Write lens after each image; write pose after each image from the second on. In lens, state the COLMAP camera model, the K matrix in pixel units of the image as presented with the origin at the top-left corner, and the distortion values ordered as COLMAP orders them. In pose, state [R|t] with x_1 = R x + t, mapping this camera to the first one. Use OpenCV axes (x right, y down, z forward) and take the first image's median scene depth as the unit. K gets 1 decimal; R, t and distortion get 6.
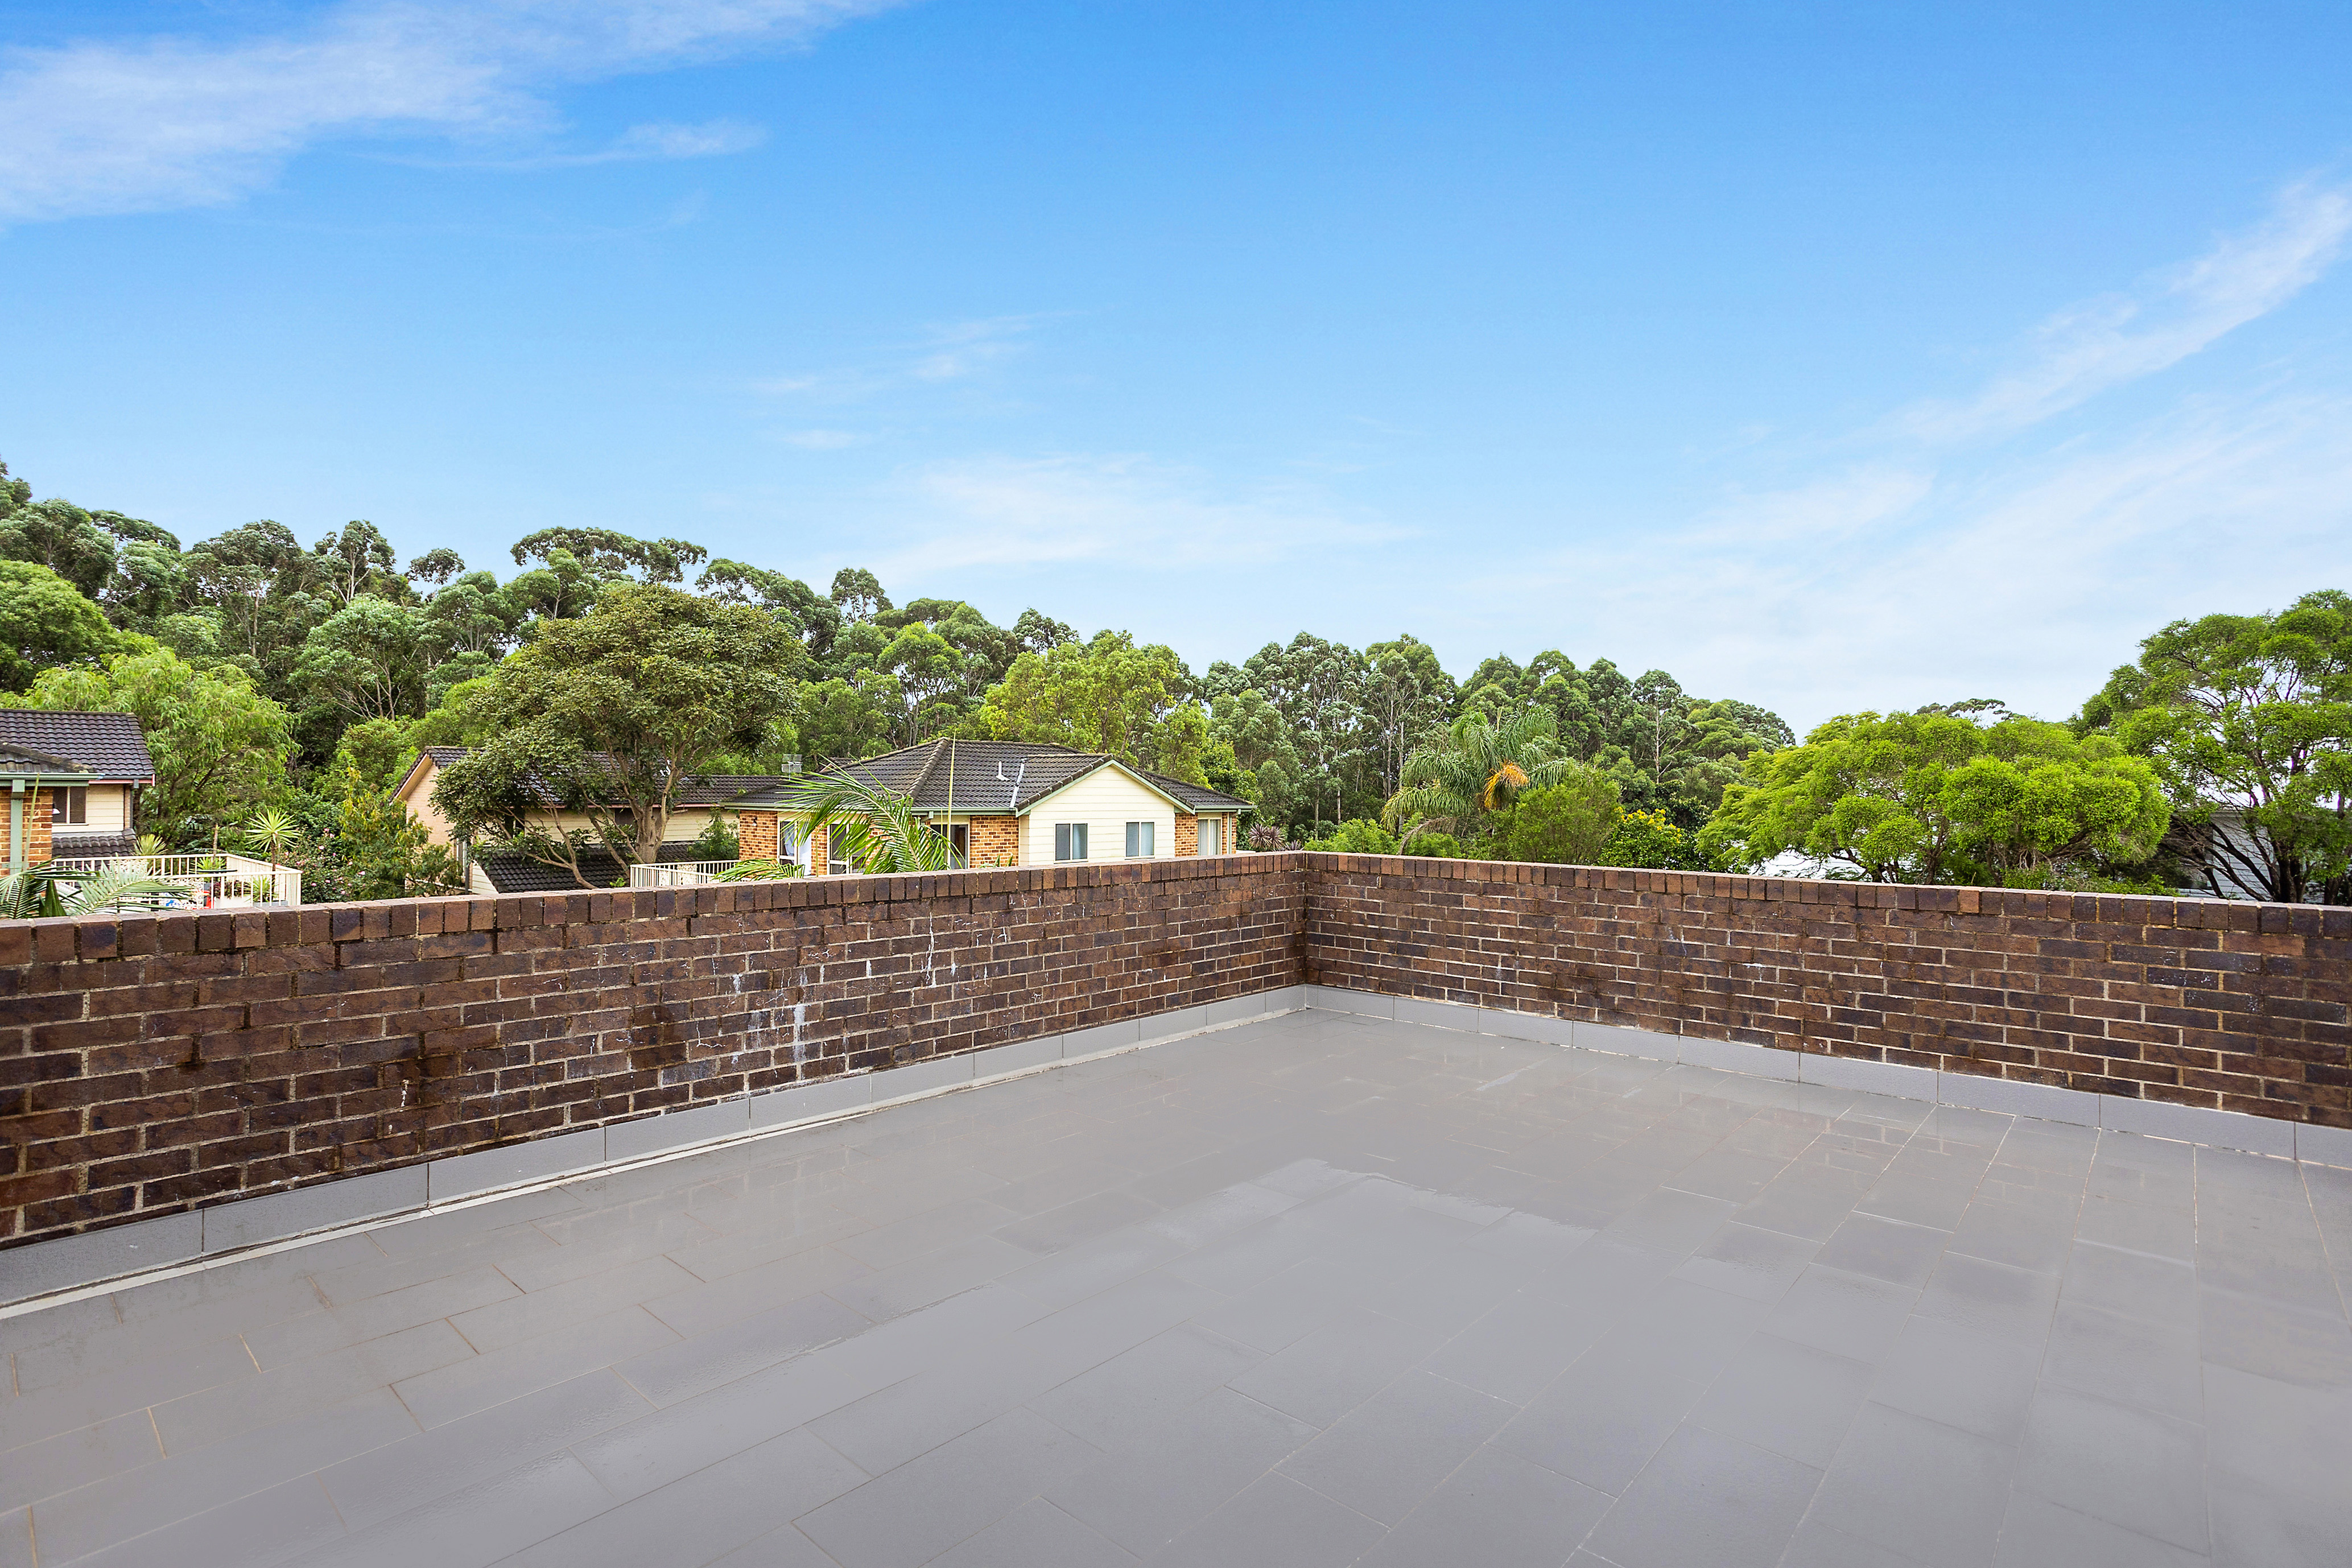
lens RADIAL K [[1129.9, 0, 1176.2], [0, 1129.9, 786.2], [0, 0, 1]] dist [-0.003820, 0.000207]
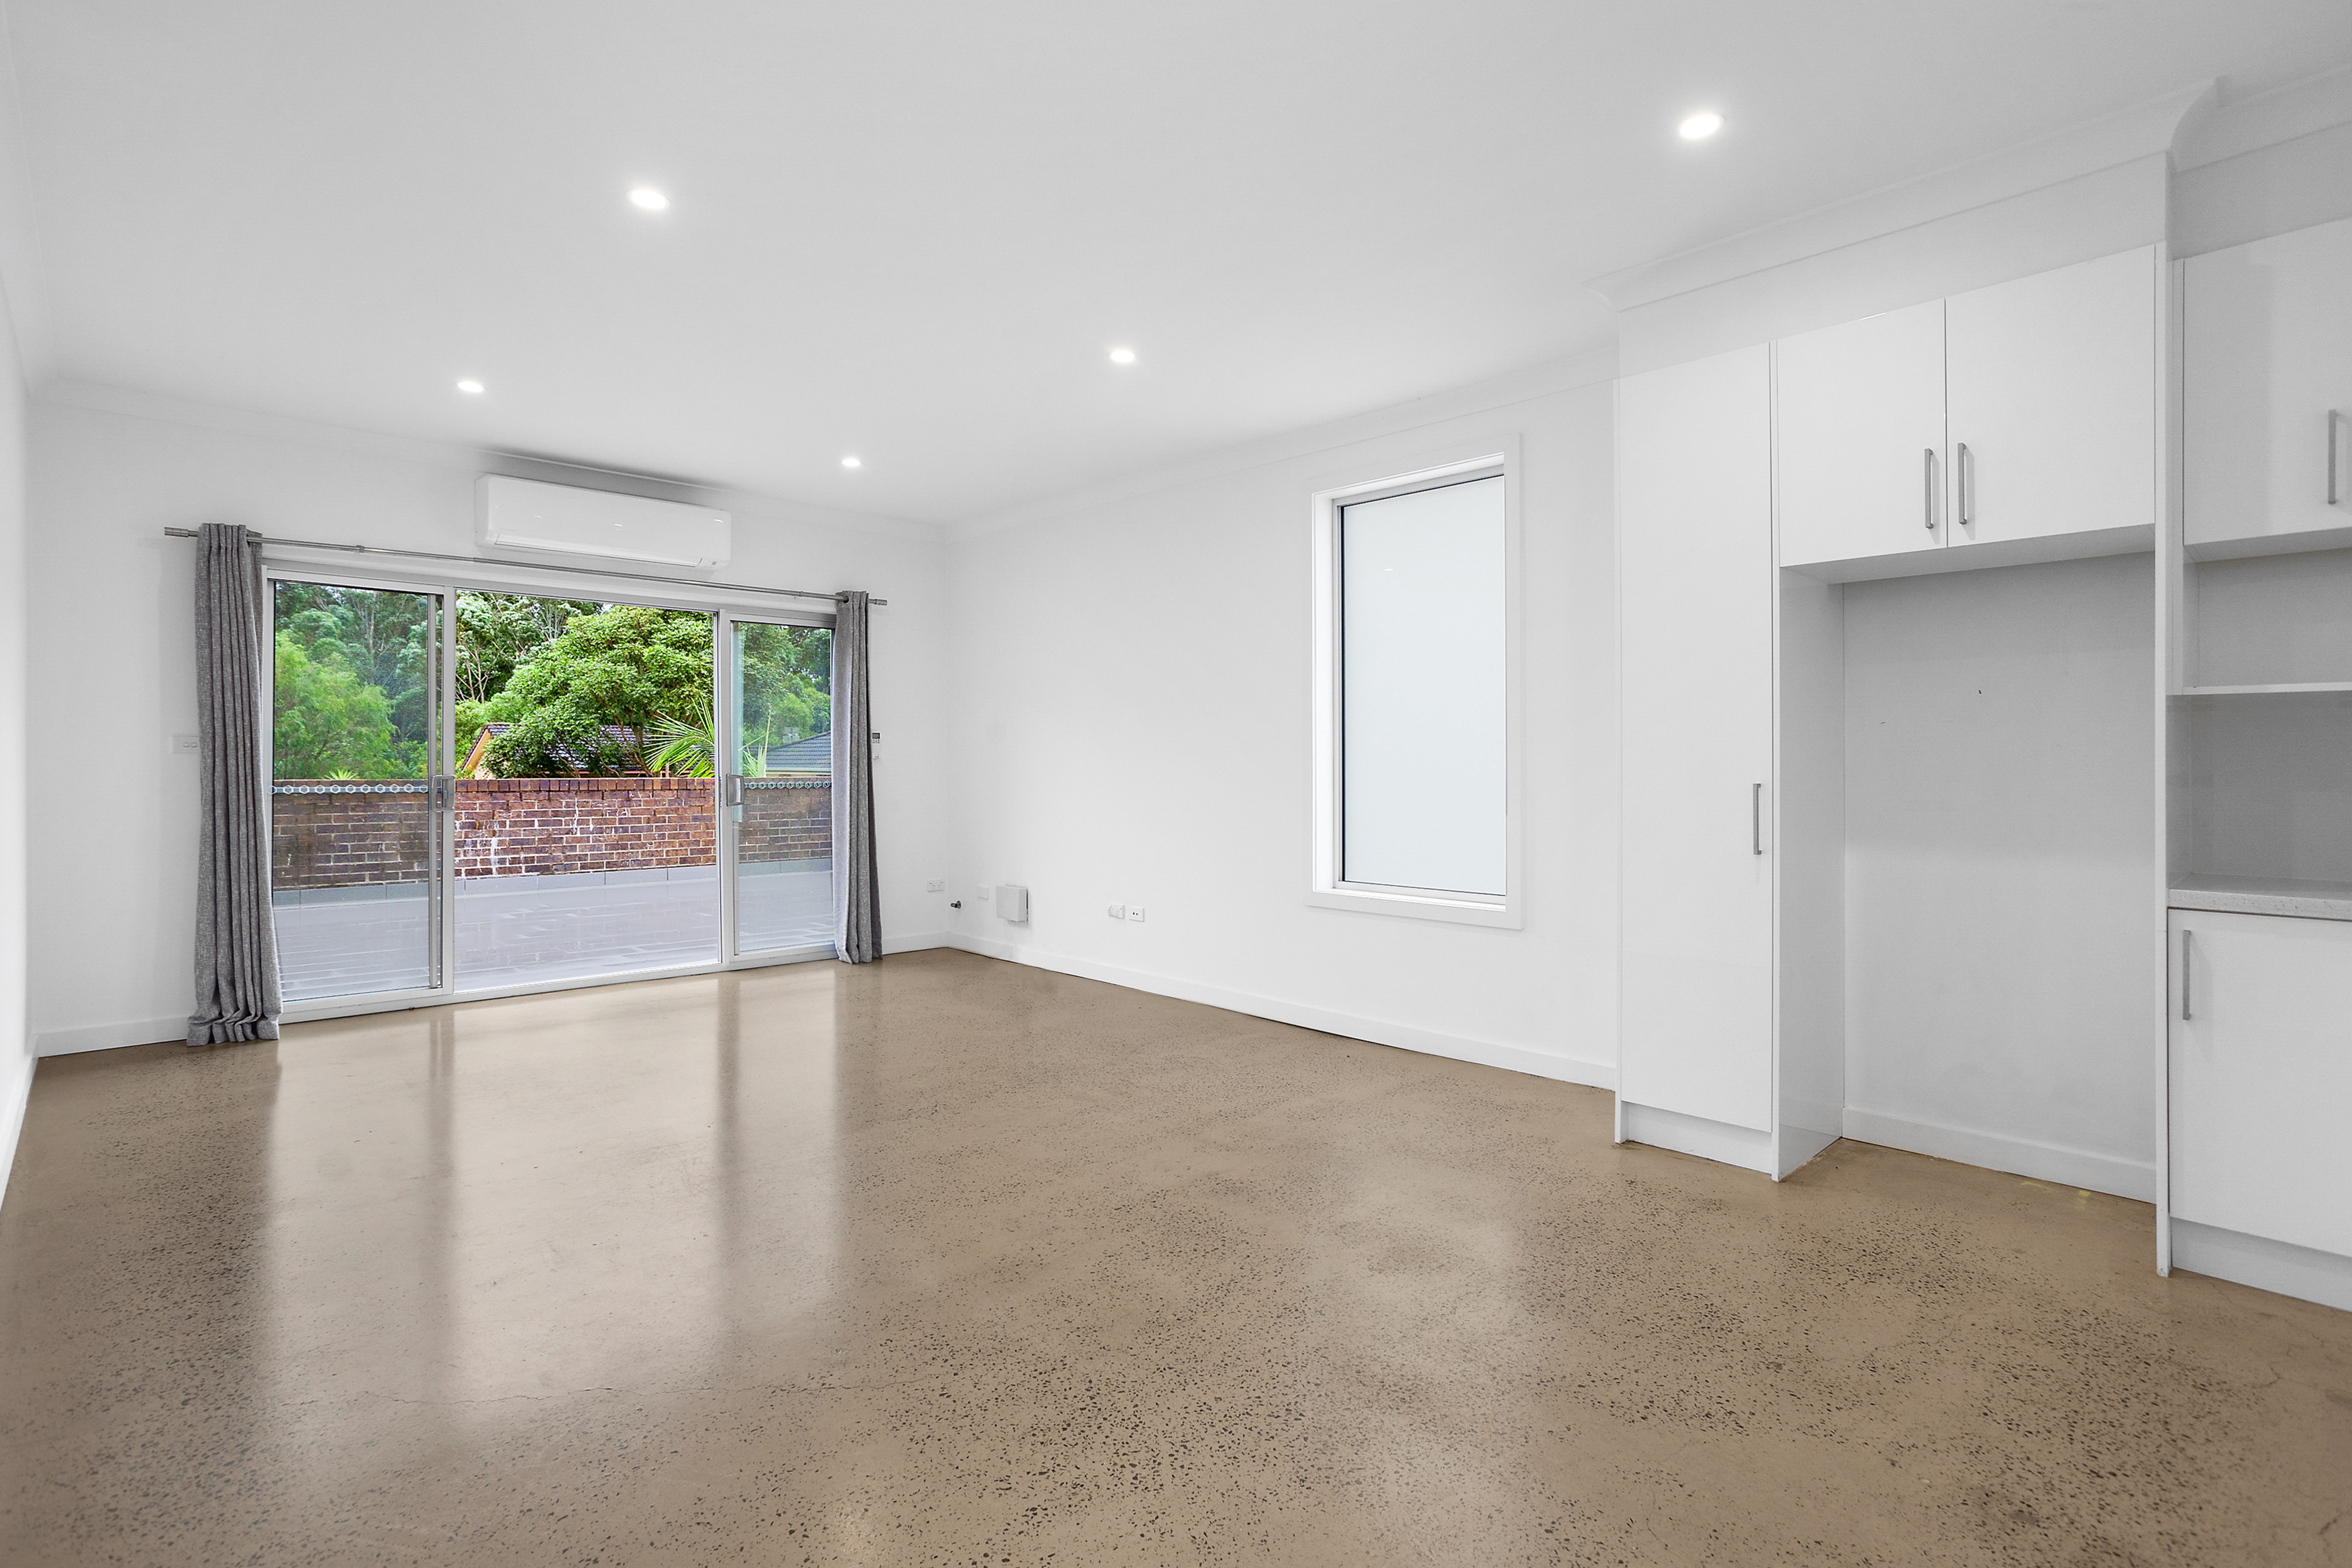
lens RADIAL K [[1129.9, 0, 1176.9], [0, 1129.9, 782.0], [0, 0, 1]] dist [-0.003820, 0.000207]
pose [[0.997142, -0.002552, -0.075503, 0.951147], [0.003951, 0.999823, 0.018374, 0.052008], [0.075443, -0.018620, 0.996976, -0.854087]]
